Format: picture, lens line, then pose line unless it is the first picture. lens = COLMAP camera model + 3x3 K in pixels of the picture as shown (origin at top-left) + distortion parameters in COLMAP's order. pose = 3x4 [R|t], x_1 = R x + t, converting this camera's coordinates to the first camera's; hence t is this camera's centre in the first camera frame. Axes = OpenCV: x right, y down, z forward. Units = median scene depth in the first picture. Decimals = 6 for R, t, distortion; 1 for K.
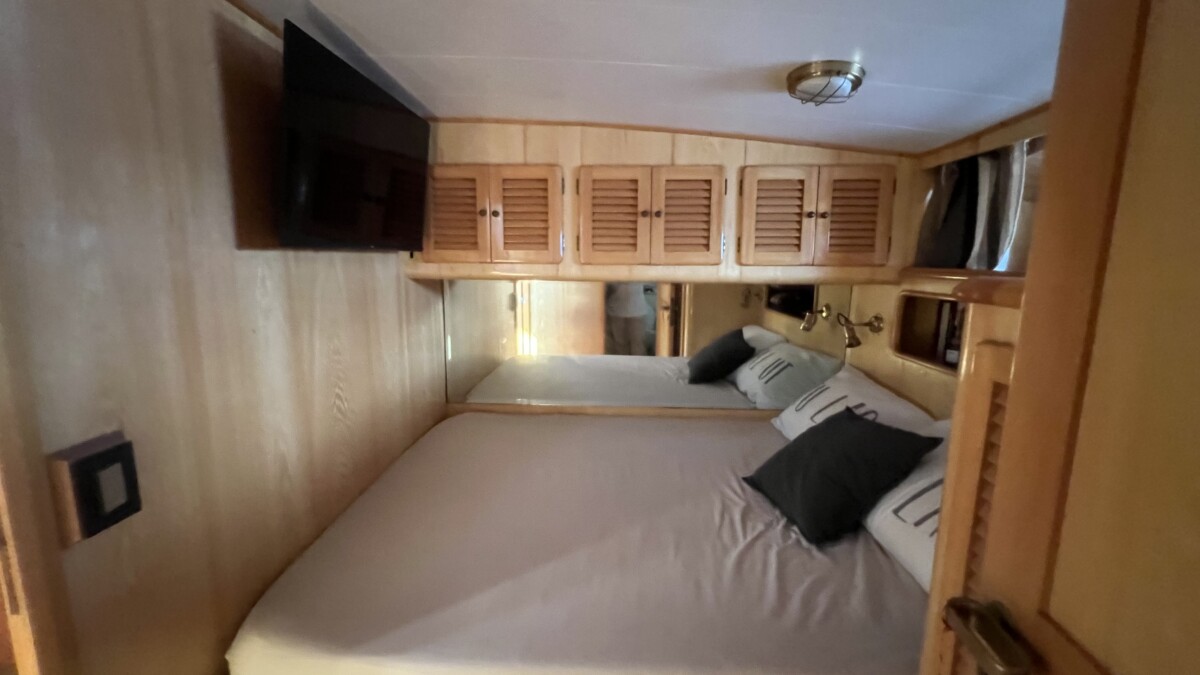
lens RADIAL K [[477.0, 0, 599.2], [0, 477.0, 334.7], [0, 0, 1]] dist [-0.003091, -0.000378]
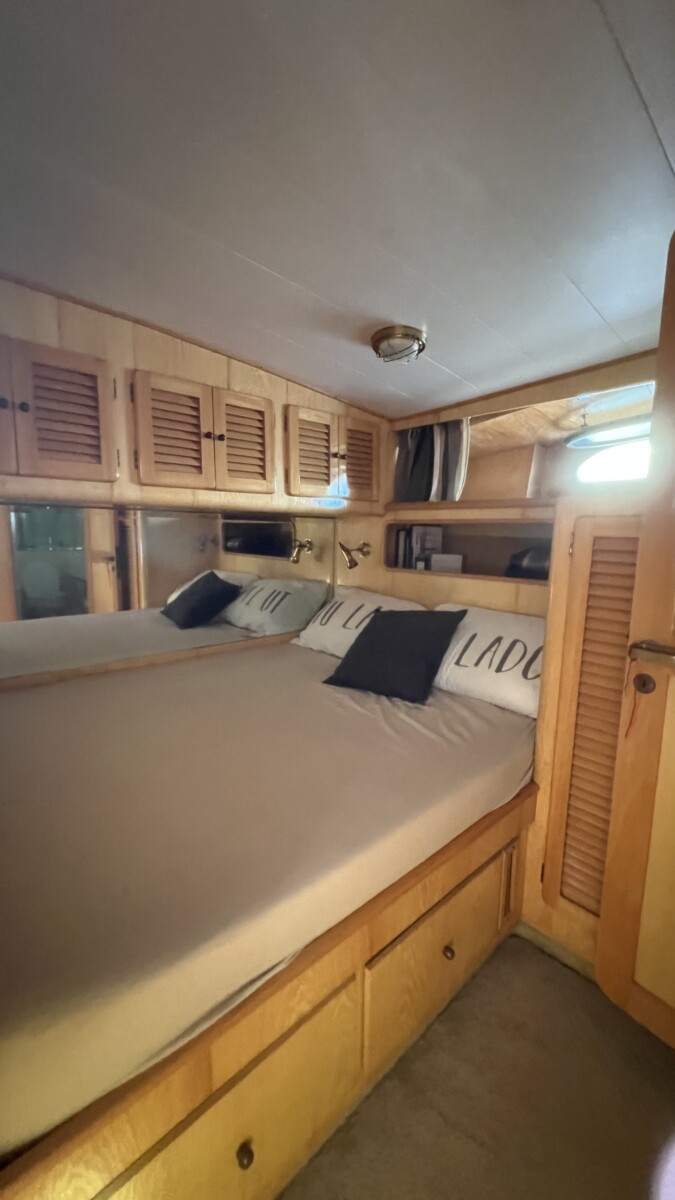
lens RADIAL K [[477.0, 0, 334.1], [0, 477.0, 599.6], [0, 0, 1]] dist [-0.003091, -0.000378]
pose [[0.717821, -0.096806, 0.689464, -0.415006], [0.098258, 0.994461, 0.037329, 0.062903], [-0.689259, 0.040950, 0.723357, 0.147147]]
